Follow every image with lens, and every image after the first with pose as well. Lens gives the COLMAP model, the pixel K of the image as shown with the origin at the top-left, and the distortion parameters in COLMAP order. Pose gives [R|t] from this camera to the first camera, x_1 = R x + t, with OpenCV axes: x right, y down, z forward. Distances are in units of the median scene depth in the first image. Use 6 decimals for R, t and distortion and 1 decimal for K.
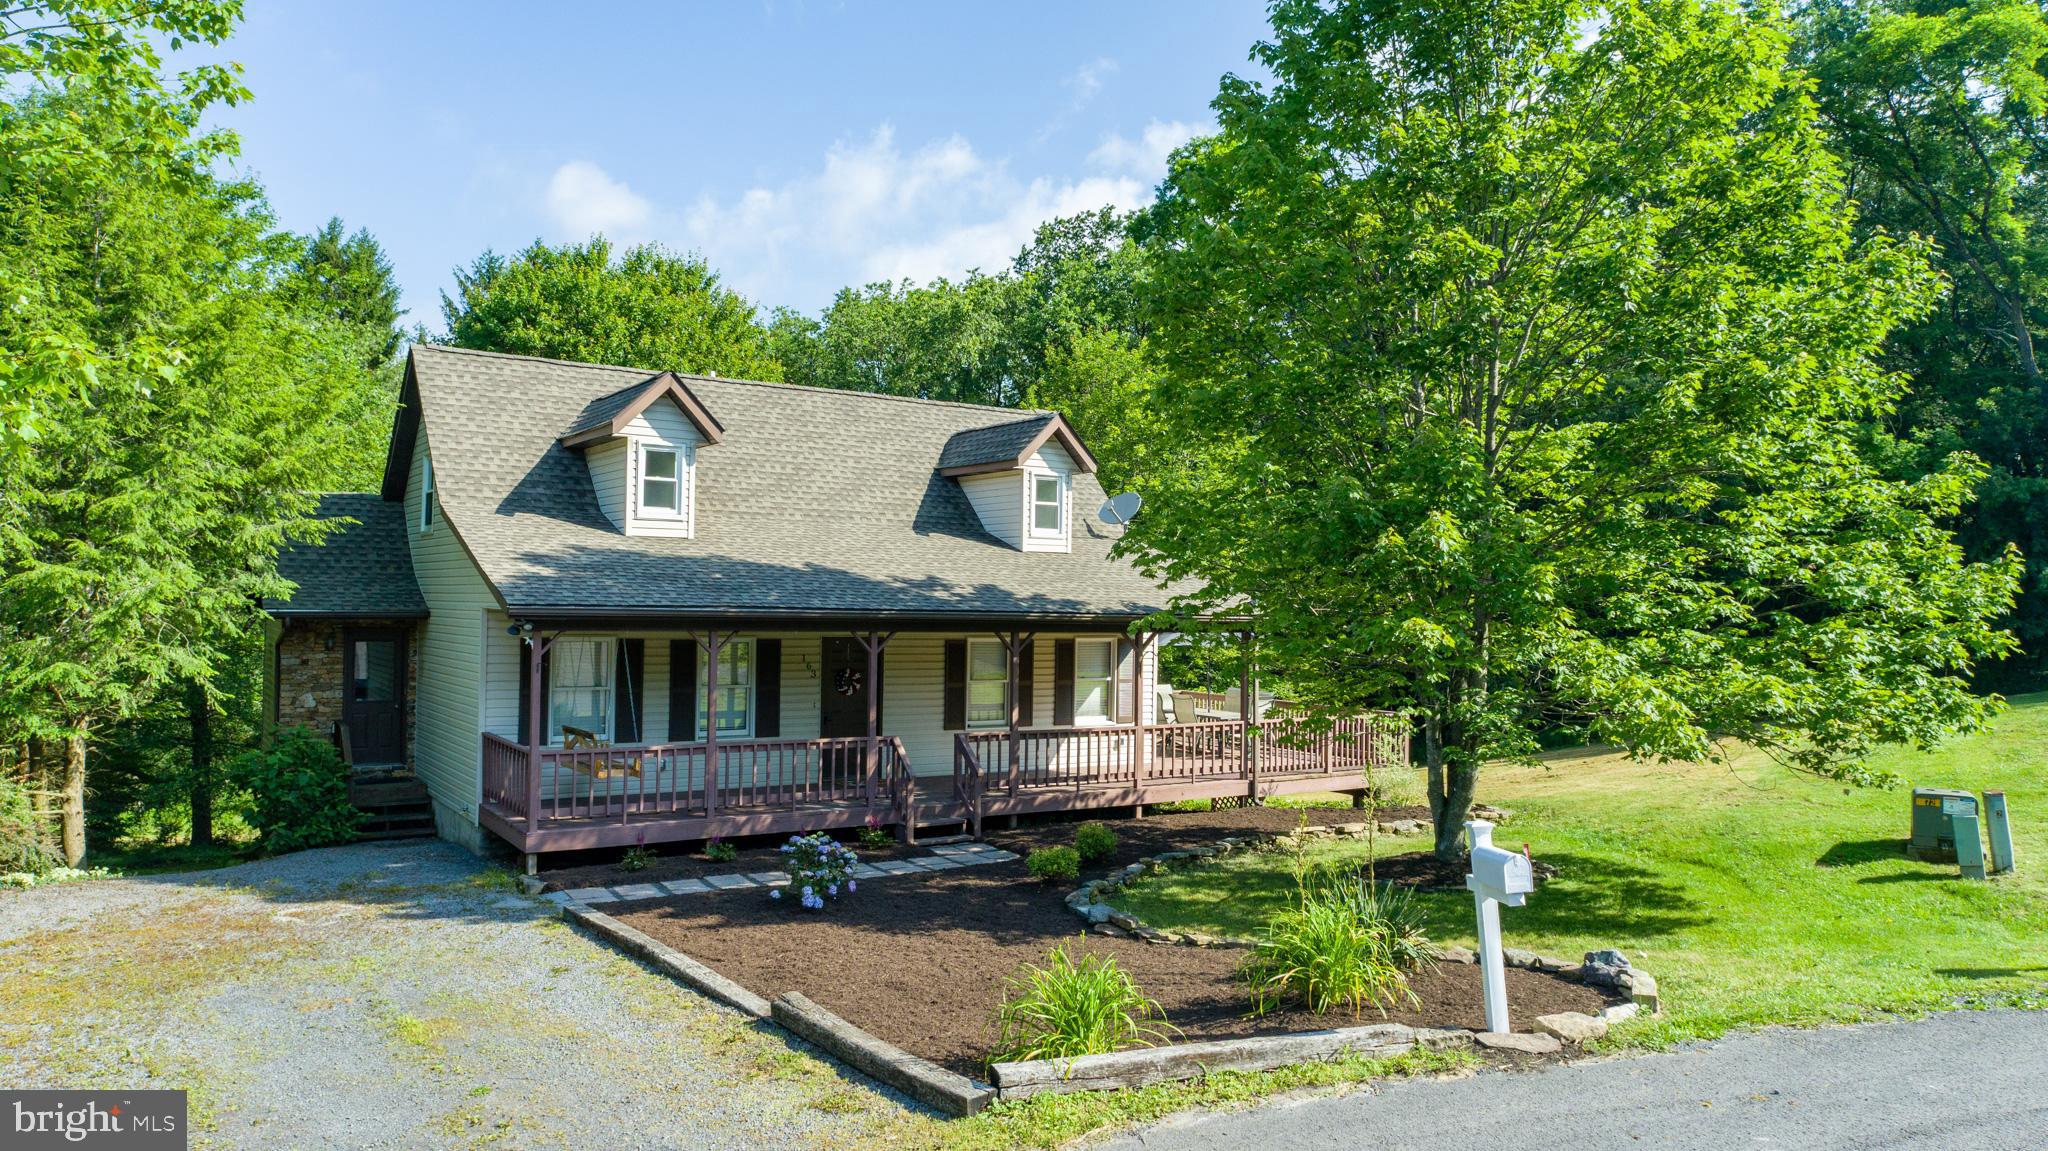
lens RADIAL K [[1388.1, 0, 1022.0], [0, 1388.1, 585.1], [0, 0, 1]] dist [-0.013775, 0.007345]
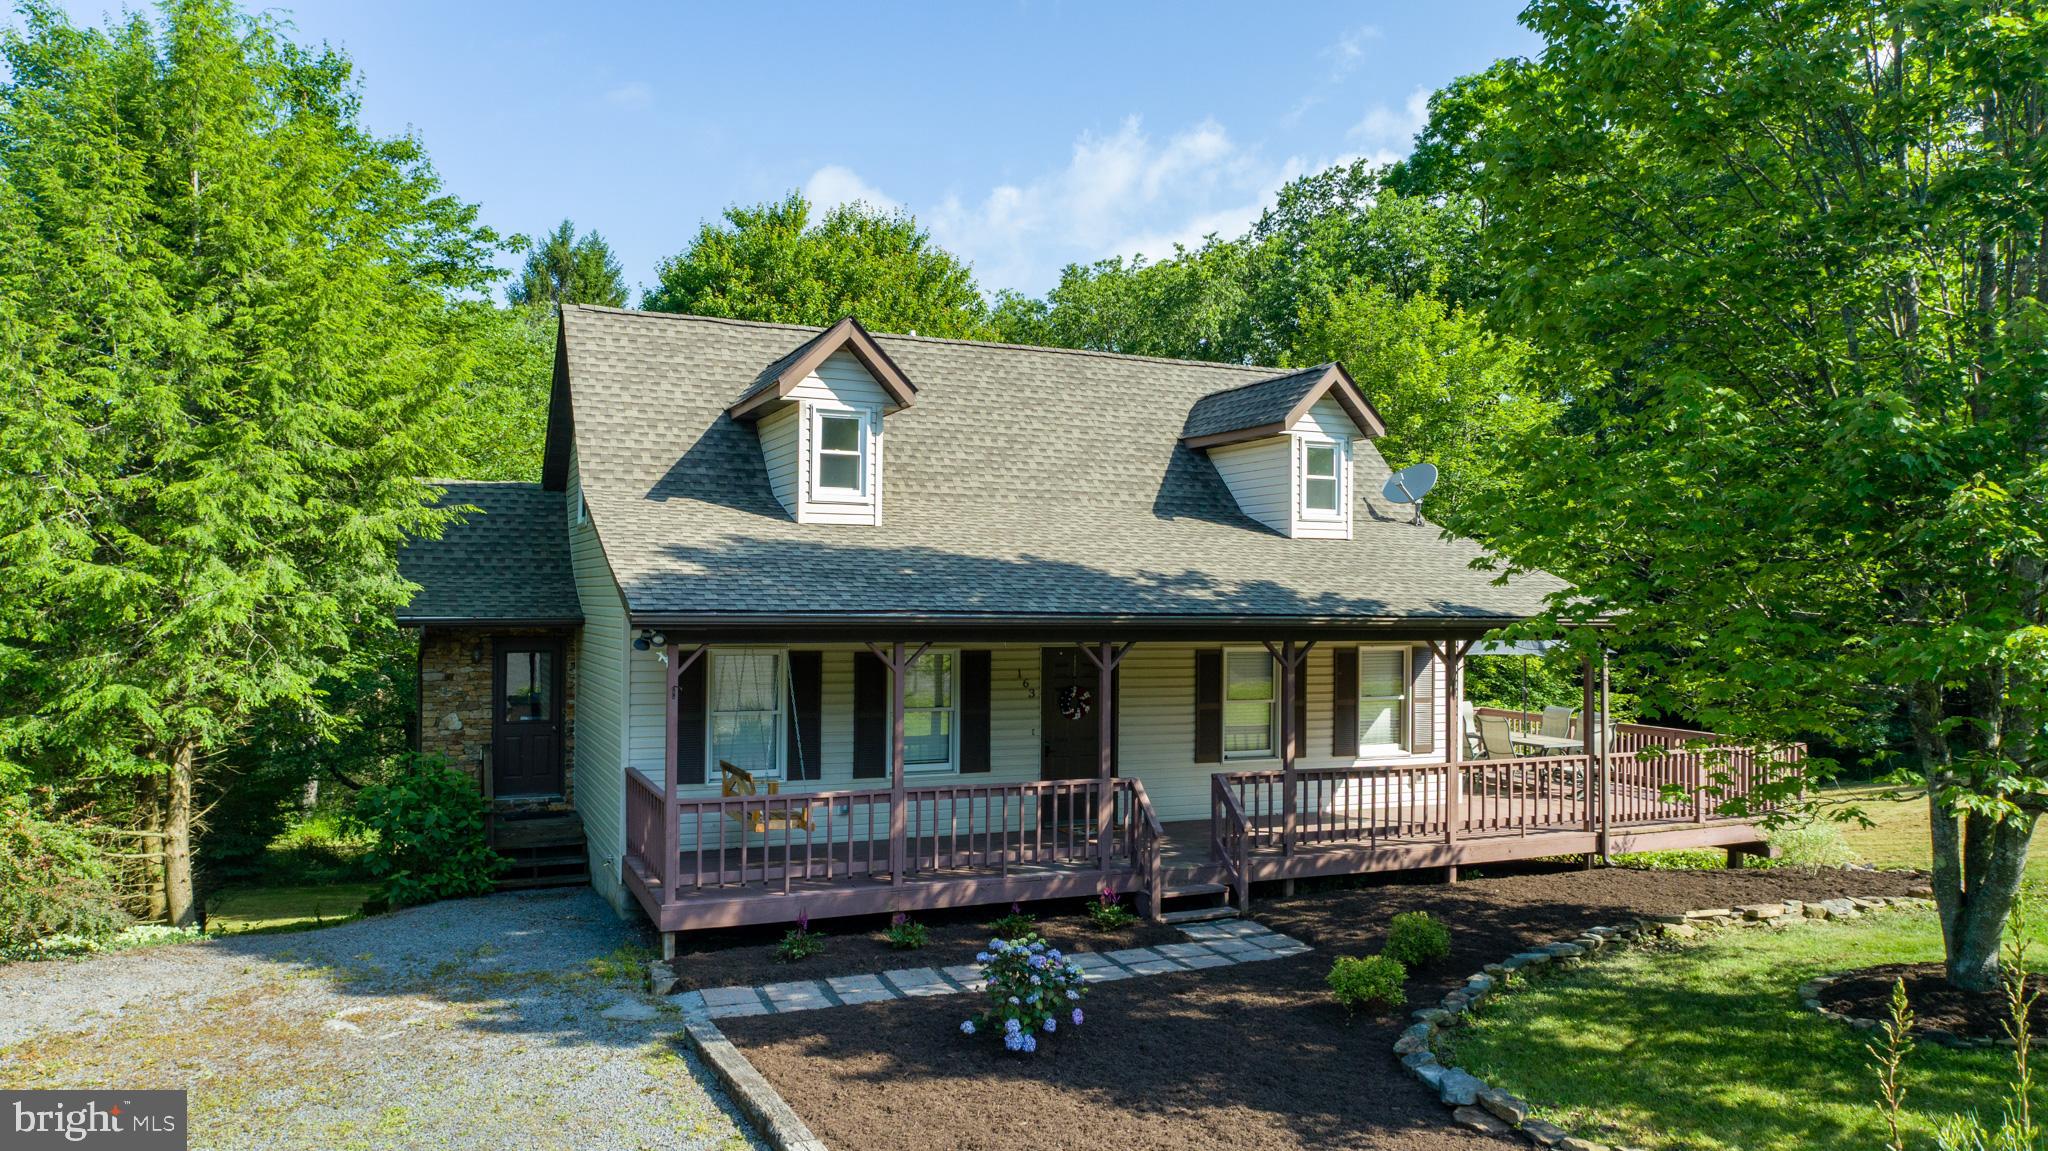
lens RADIAL K [[1433.2, 0, 1024.0], [0, 1433.2, 575.5], [0, 0, 1]] dist [-0.046457, 0.001460]
pose [[0.986589, -0.010008, -0.162917, -0.020722], [0.009234, 0.999942, -0.005506, 0.000594], [0.162962, 0.003928, 0.986624, 0.196443]]
